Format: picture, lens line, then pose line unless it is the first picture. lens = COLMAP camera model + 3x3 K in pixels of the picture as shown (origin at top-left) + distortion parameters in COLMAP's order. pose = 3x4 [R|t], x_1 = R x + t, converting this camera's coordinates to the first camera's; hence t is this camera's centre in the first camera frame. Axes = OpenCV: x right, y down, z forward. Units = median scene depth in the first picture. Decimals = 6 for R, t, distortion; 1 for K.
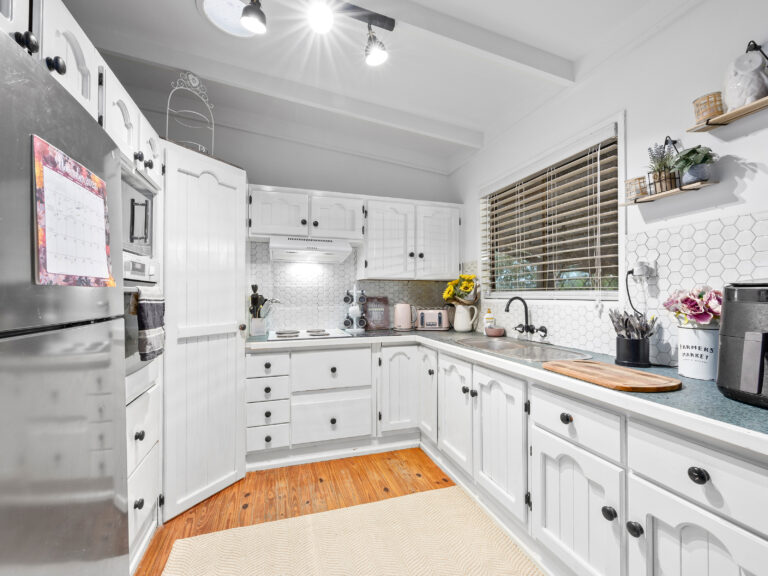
lens RADIAL K [[348.3, 0, 379.8], [0, 348.3, 287.2], [0, 0, 1]] dist [-0.001287, 0.000466]
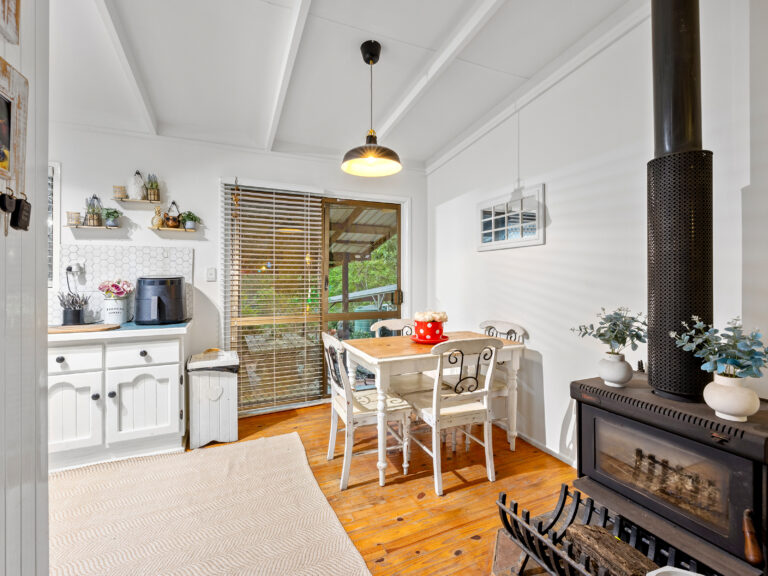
lens RADIAL K [[348.3, 0, 389.5], [0, 348.3, 275.9], [0, 0, 1]] dist [-0.001287, 0.000466]
pose [[-0.140659, 0.009033, 0.990017, -1.320352], [-0.005965, 0.999932, -0.009971, -0.006869], [-0.990040, -0.007308, -0.140596, -0.294141]]
